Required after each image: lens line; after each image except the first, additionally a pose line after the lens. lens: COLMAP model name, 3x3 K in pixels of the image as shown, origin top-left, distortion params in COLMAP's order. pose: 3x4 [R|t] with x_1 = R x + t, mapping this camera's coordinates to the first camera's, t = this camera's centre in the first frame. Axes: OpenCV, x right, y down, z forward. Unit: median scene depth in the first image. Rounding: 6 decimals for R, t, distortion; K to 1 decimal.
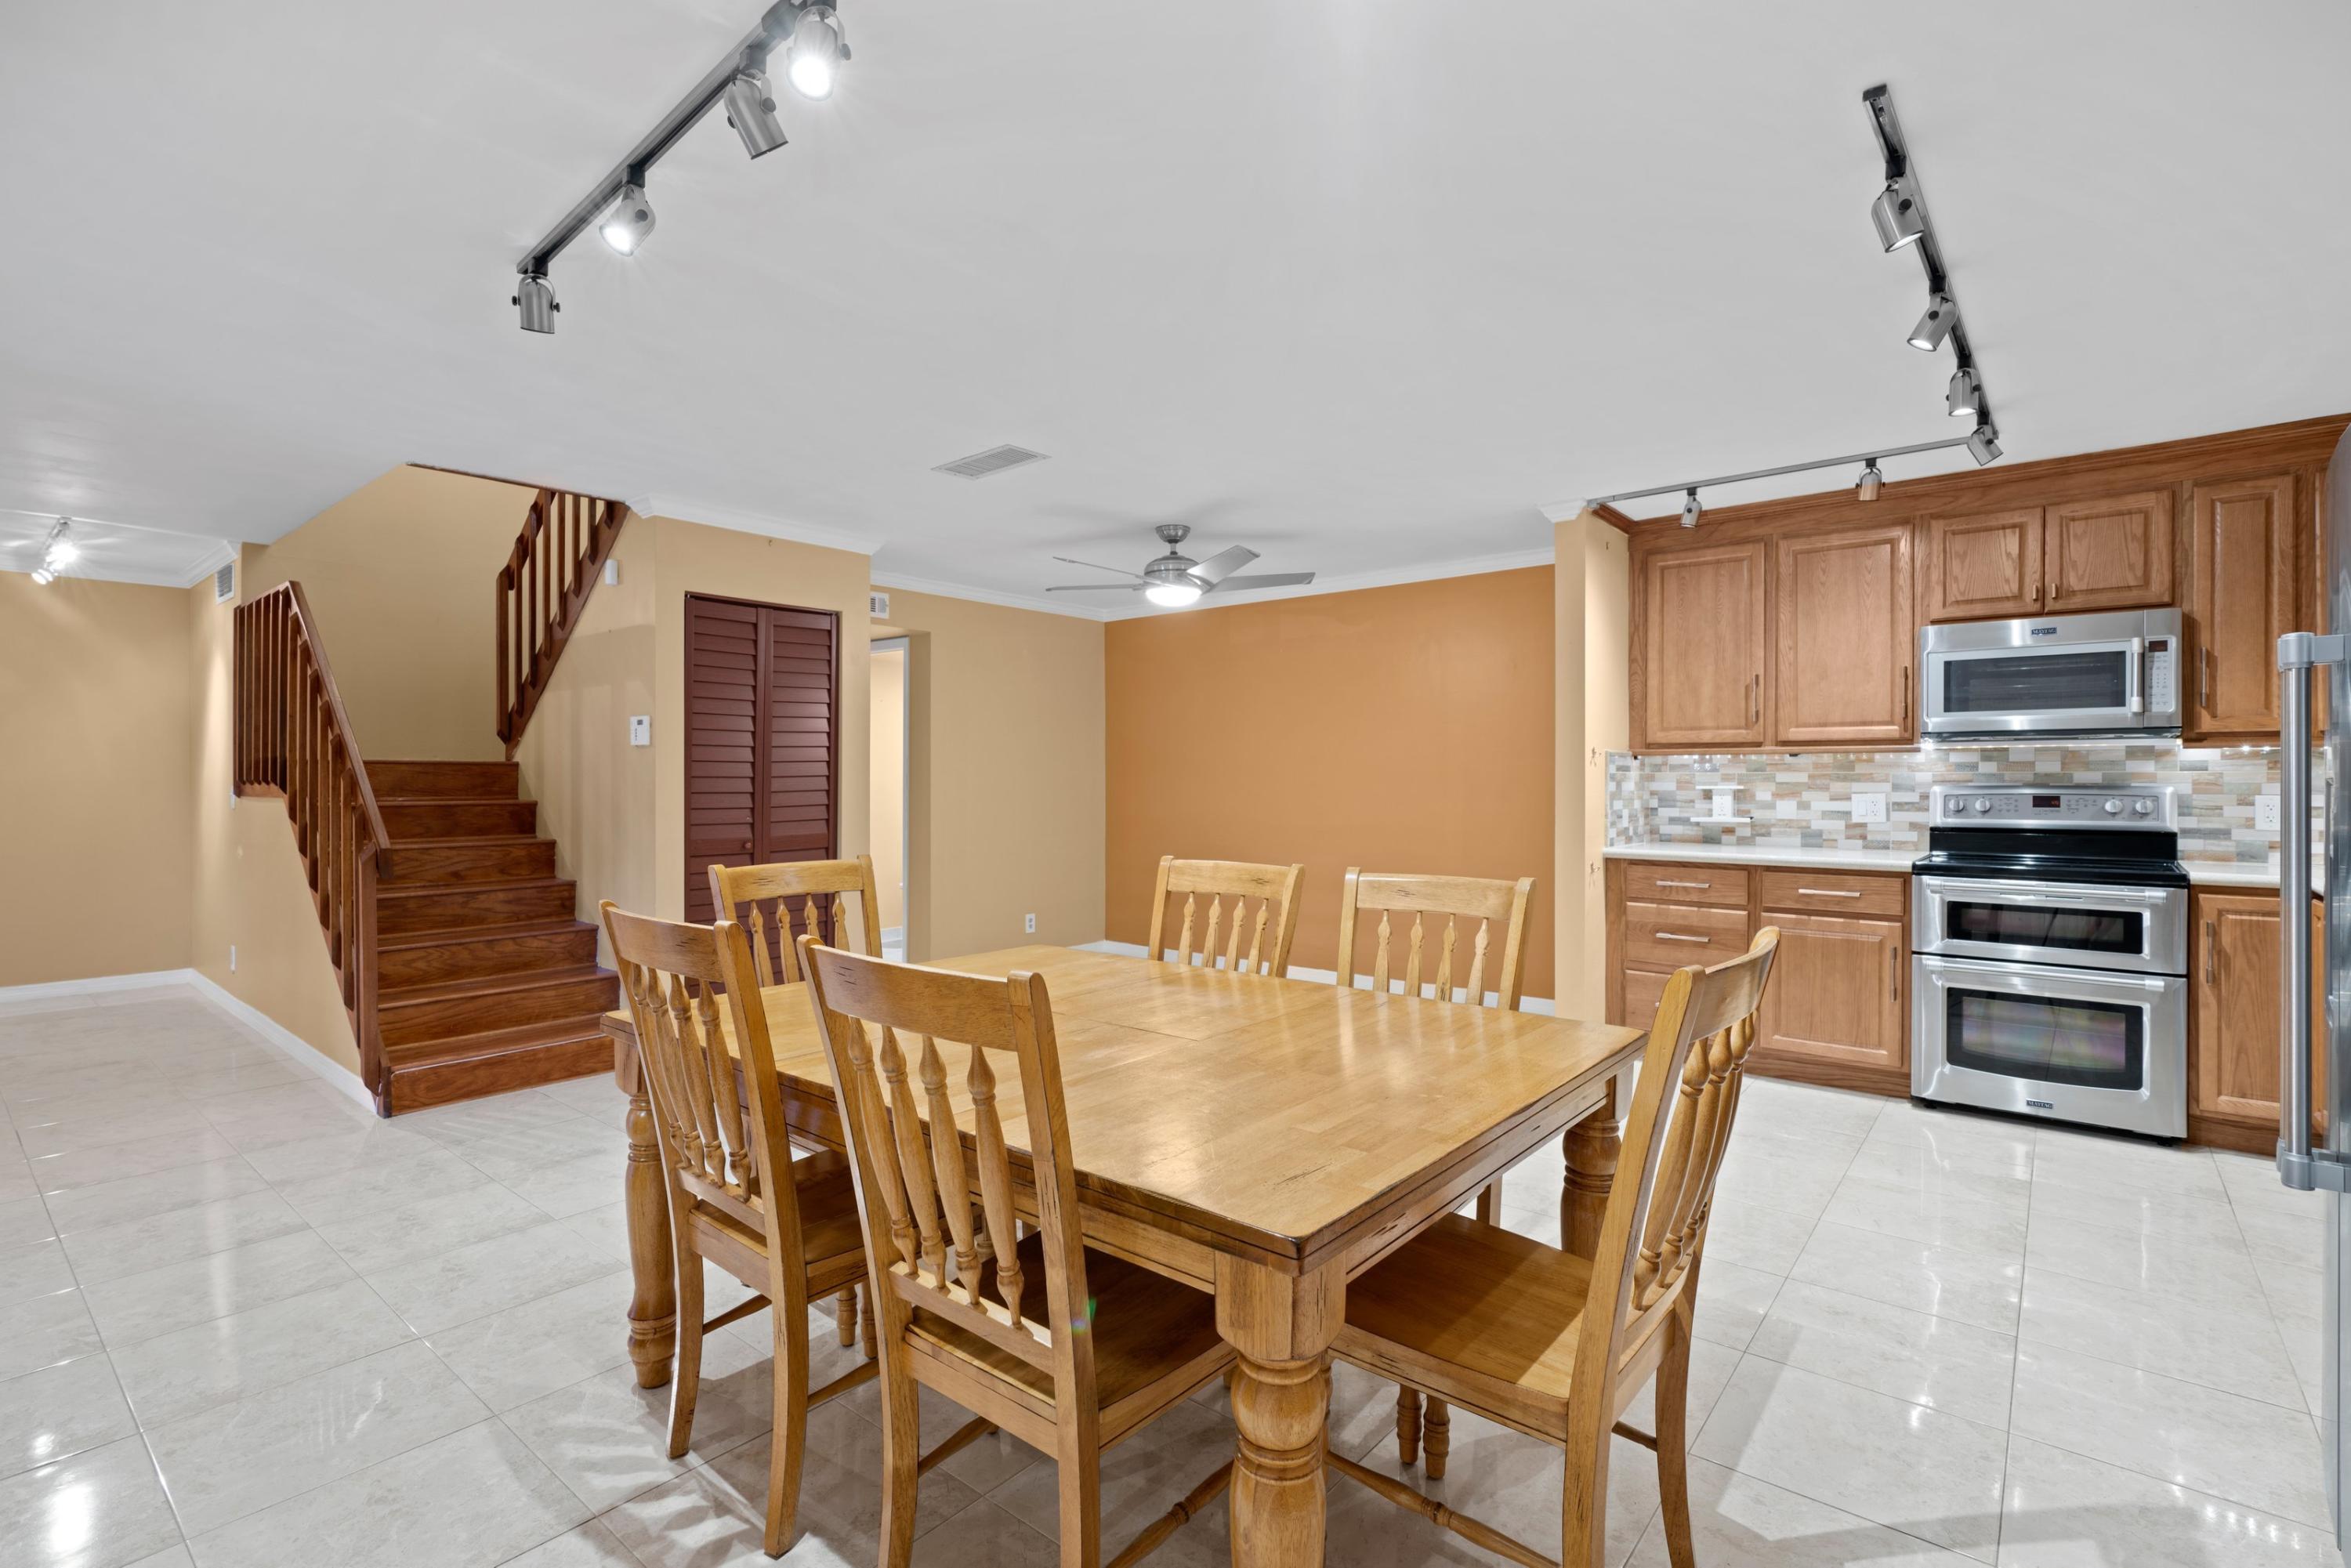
lens RADIAL K [[1057.1, 0, 1175.5], [0, 1057.1, 784.0], [0, 0, 1]] dist [-0.000241, 0.000179]
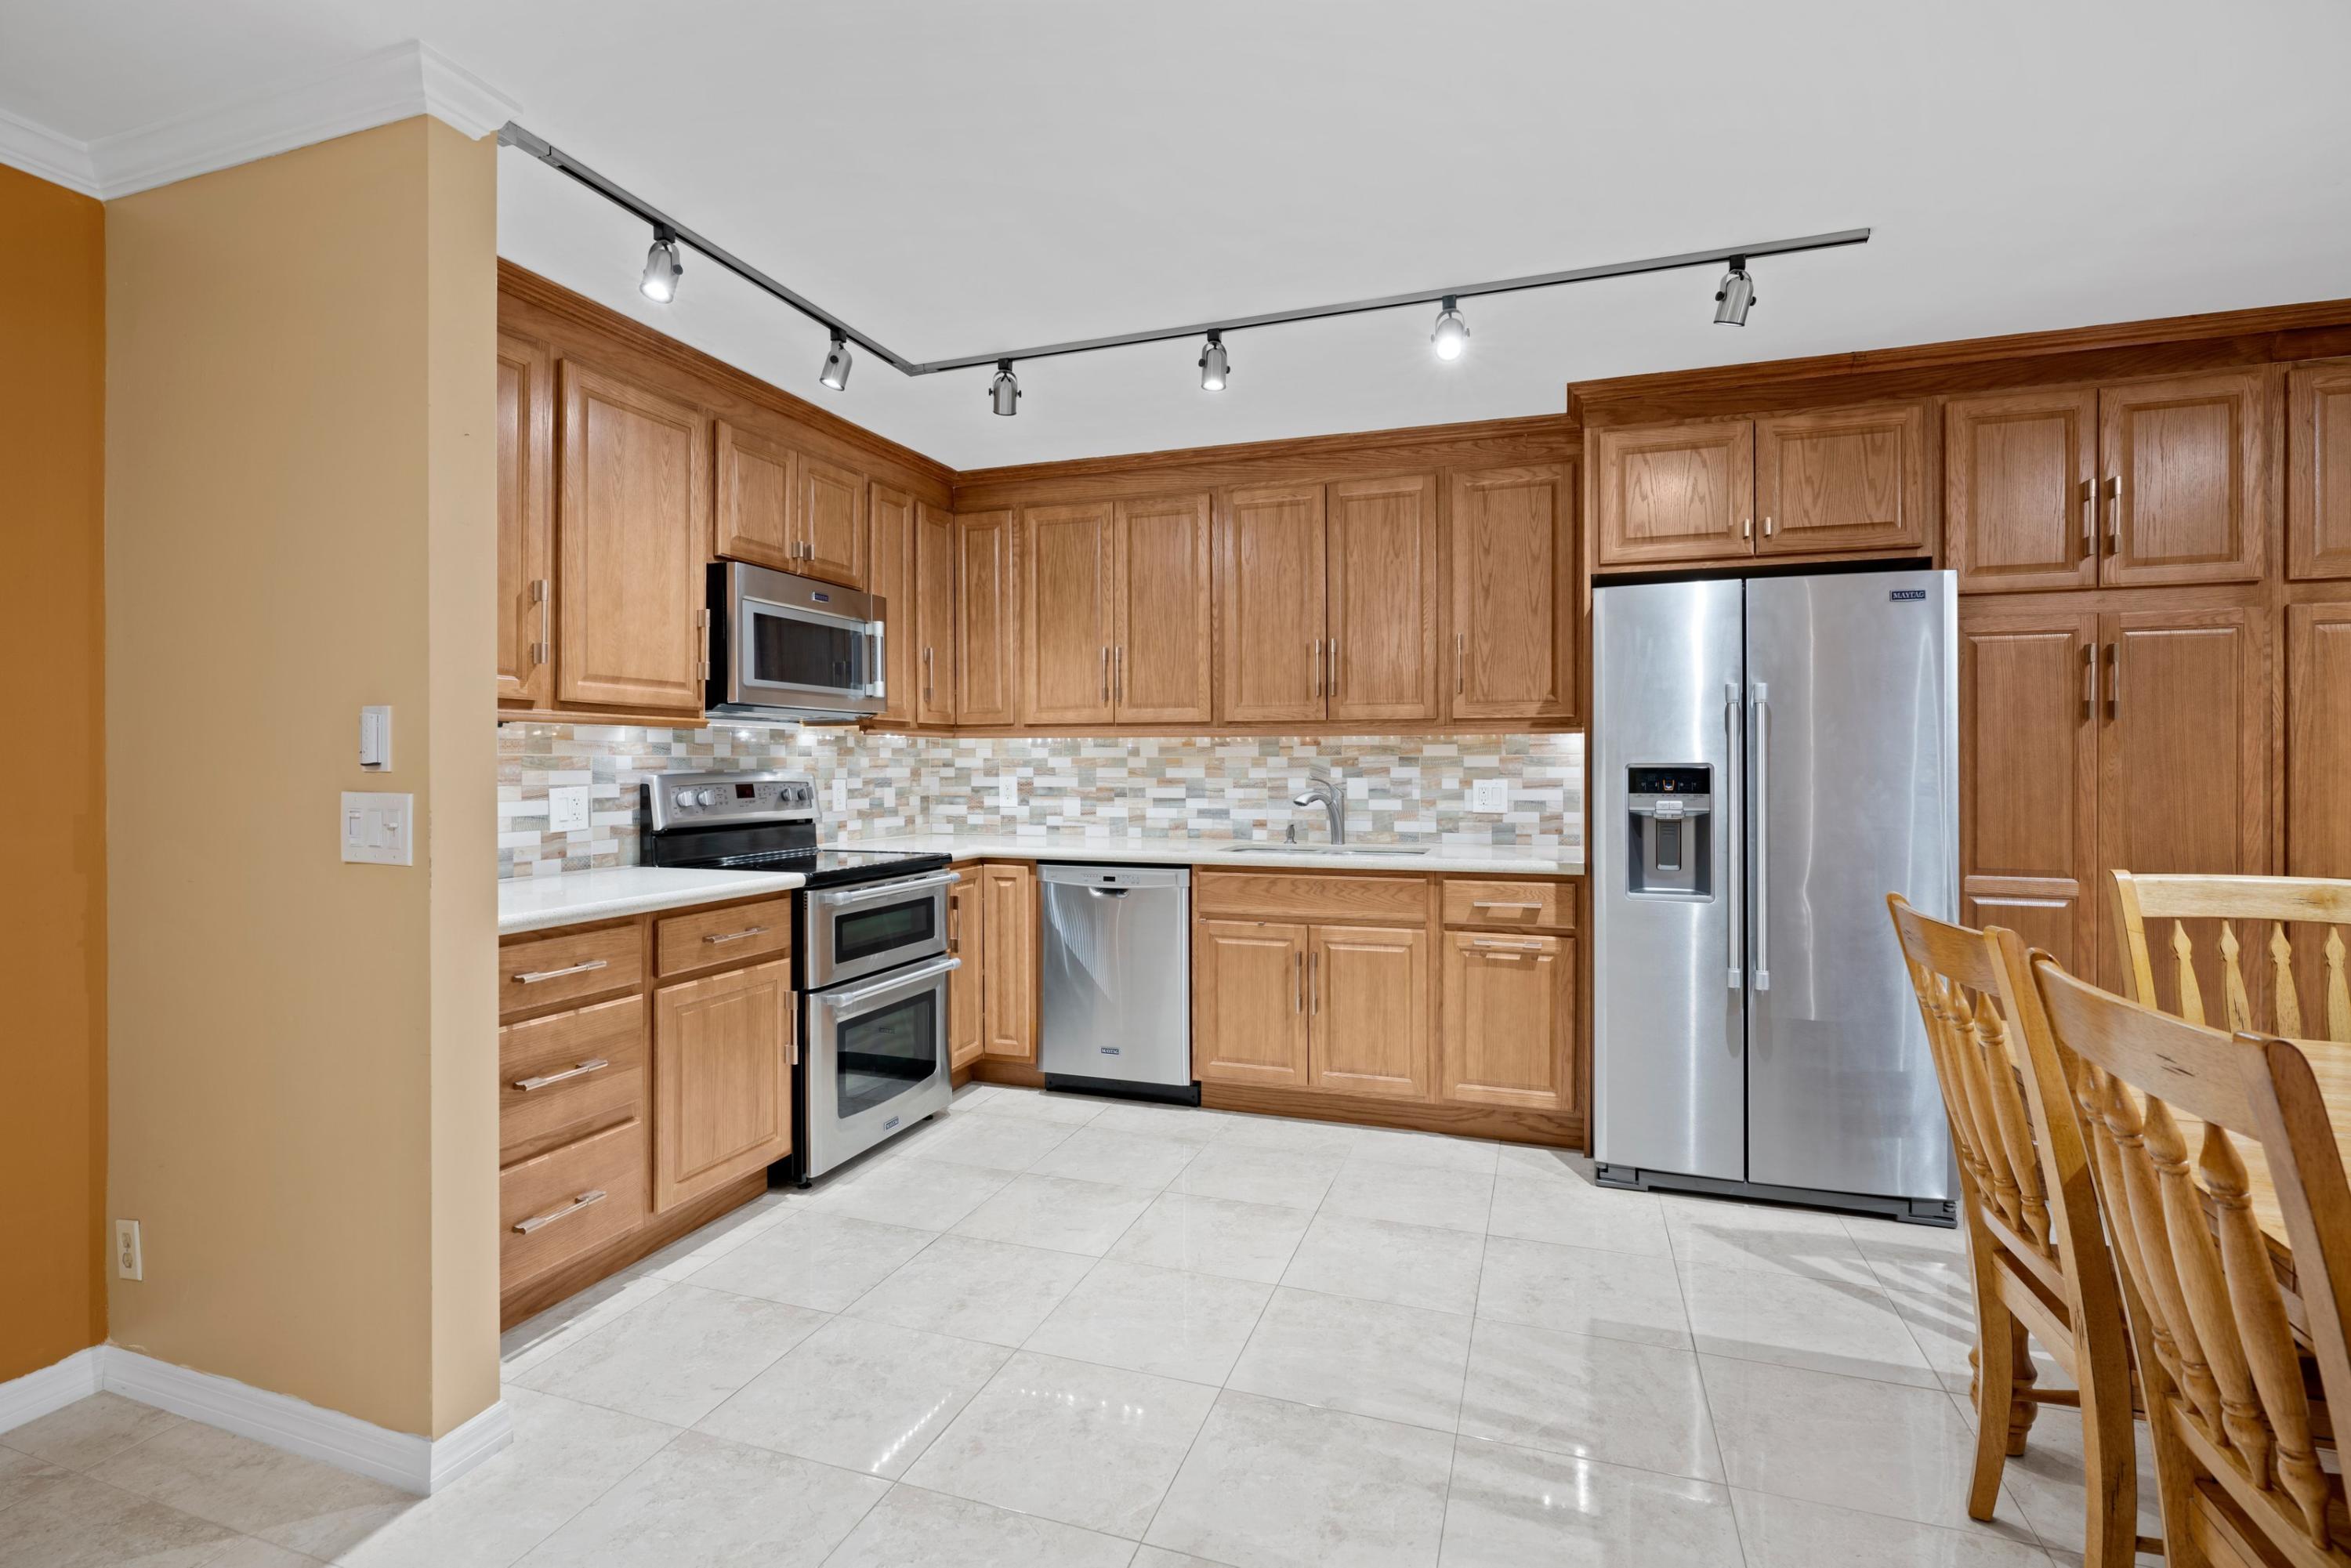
lens RADIAL K [[1102.7, 0, 1173.9], [0, 1102.7, 764.3], [0, 0, 1]] dist [-0.003952, 0.000173]
pose [[-0.351660, -0.003392, 0.936122, -0.123212], [0.002713, 0.999986, 0.004642, -0.007490], [-0.936124, 0.004172, -0.351646, 0.896425]]
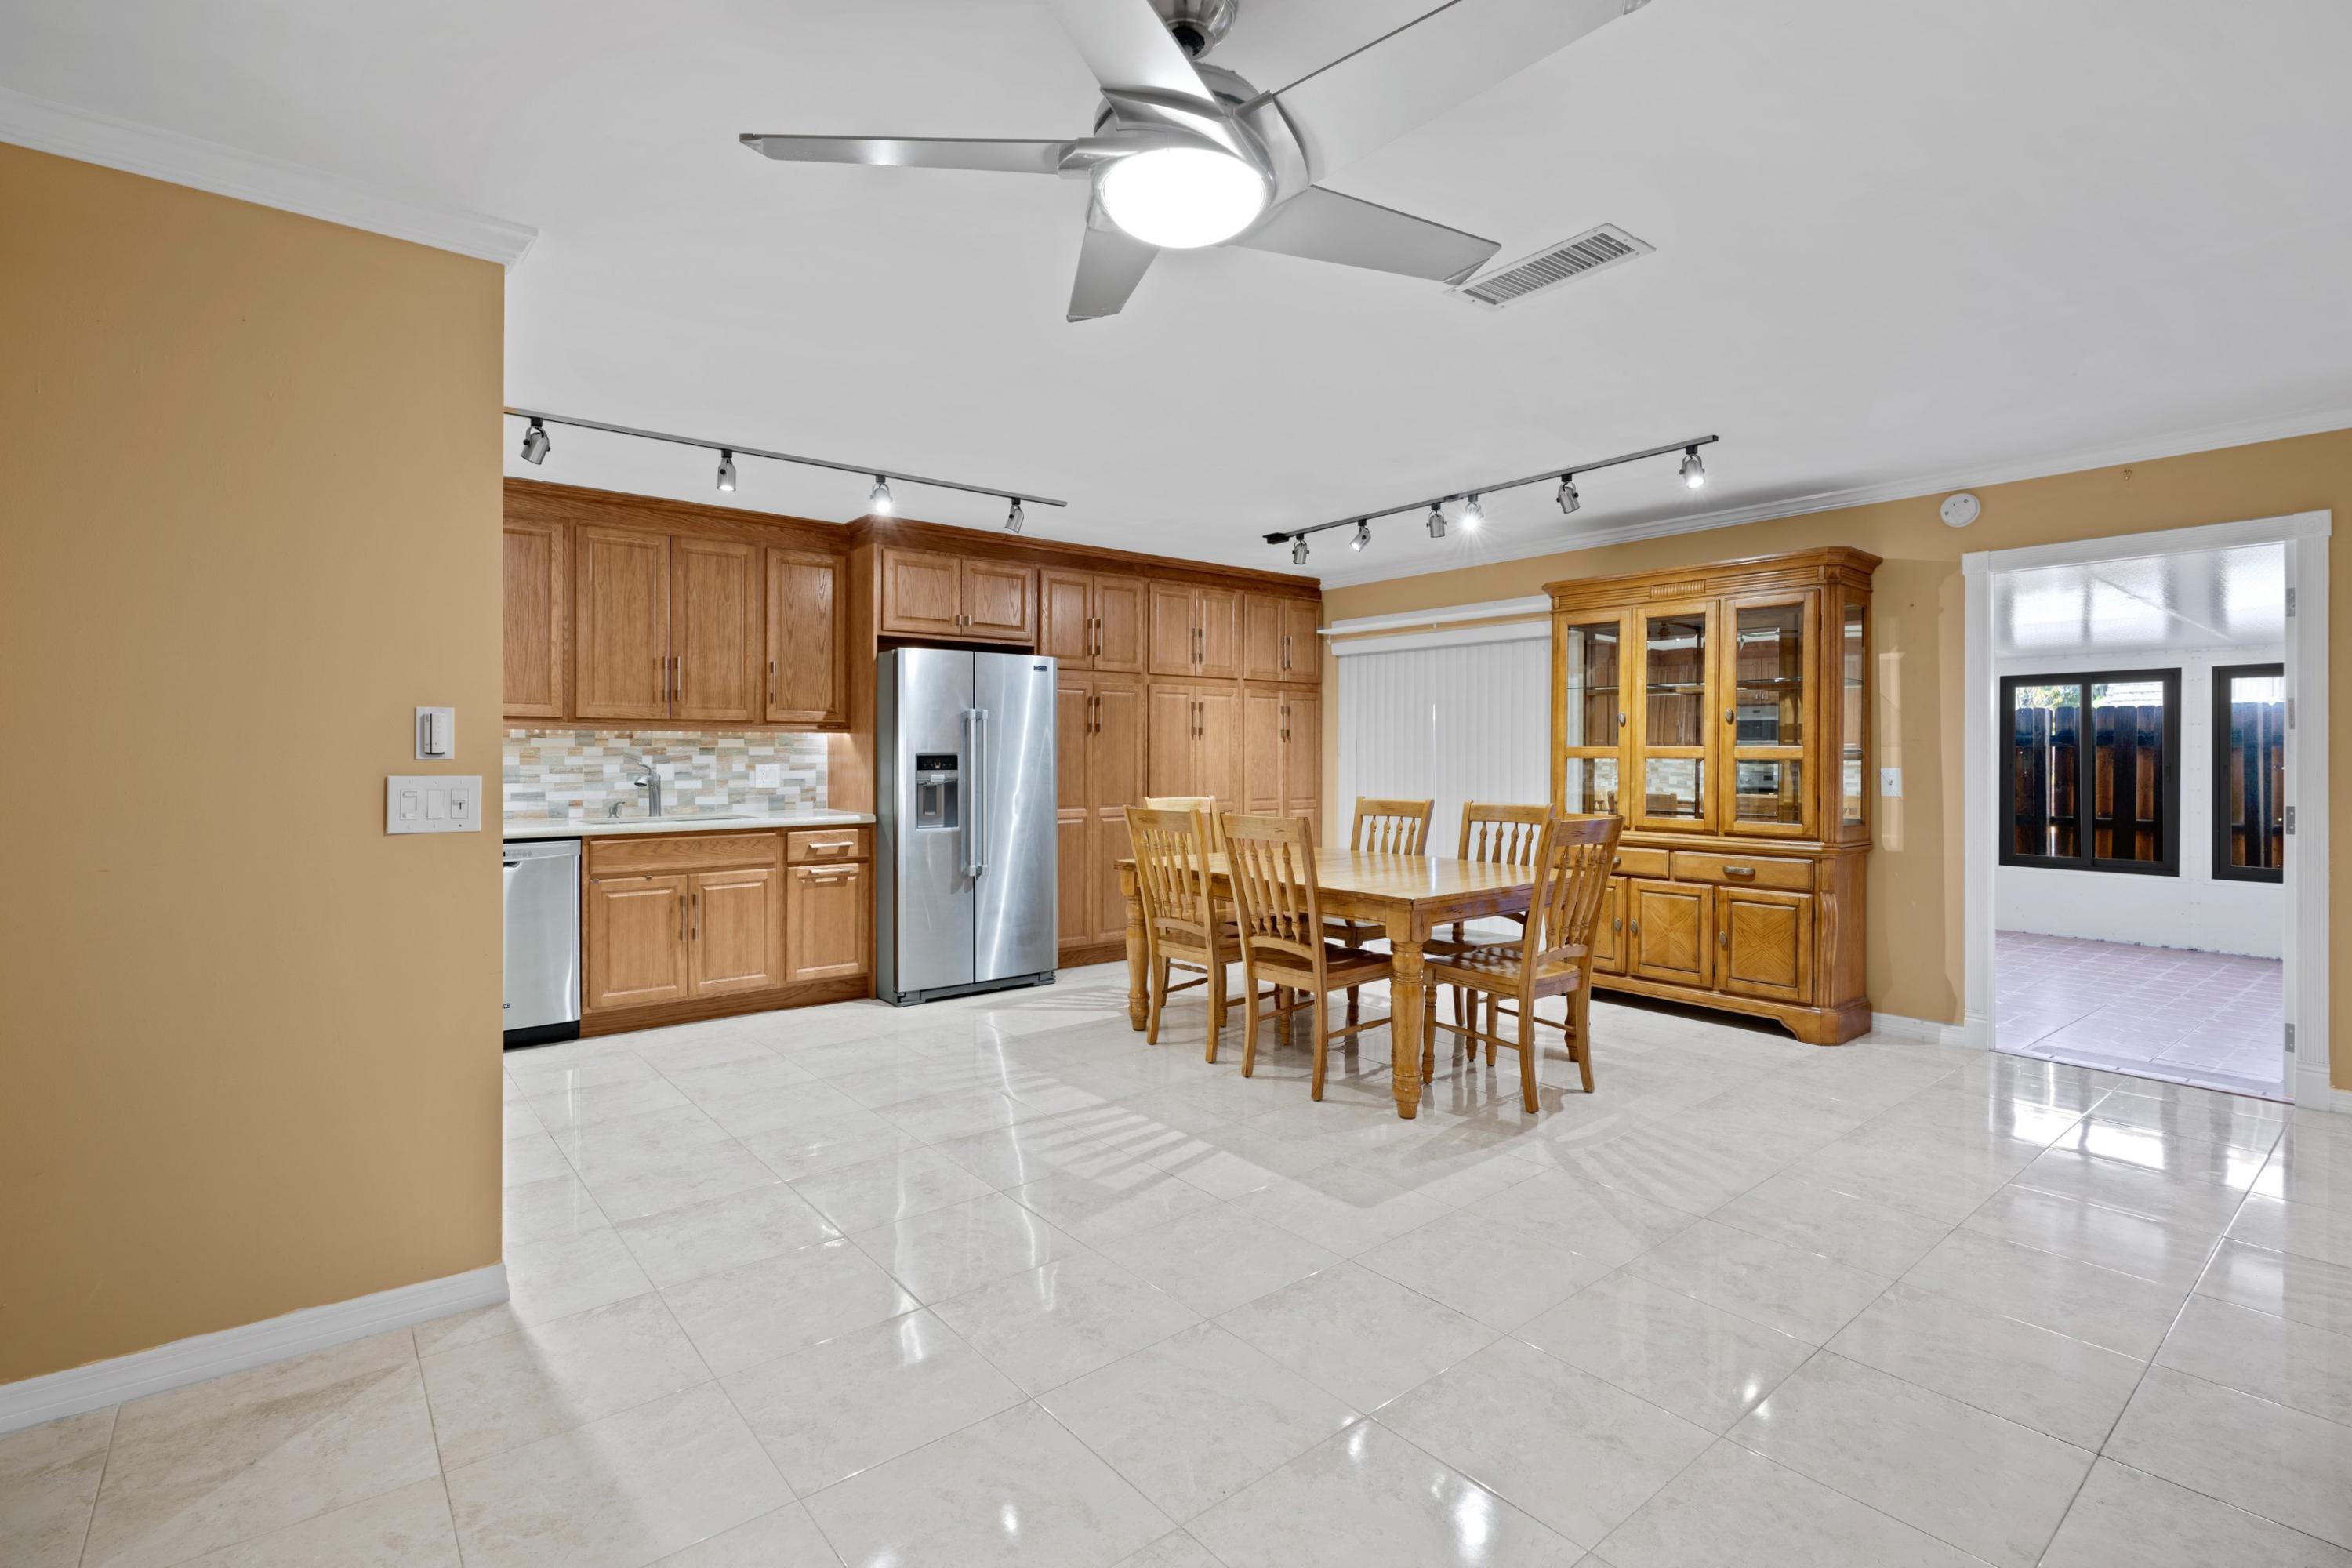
lens RADIAL K [[1108.7, 0, 1197.3], [0, 1108.7, 751.7], [0, 0, 1]] dist [-0.001611, 0.000277]
pose [[-0.984903, -0.002958, 0.173080, -0.075069], [-0.002551, 0.999993, 0.002576, -0.009025], [-0.173087, 0.002095, -0.984904, 1.503855]]
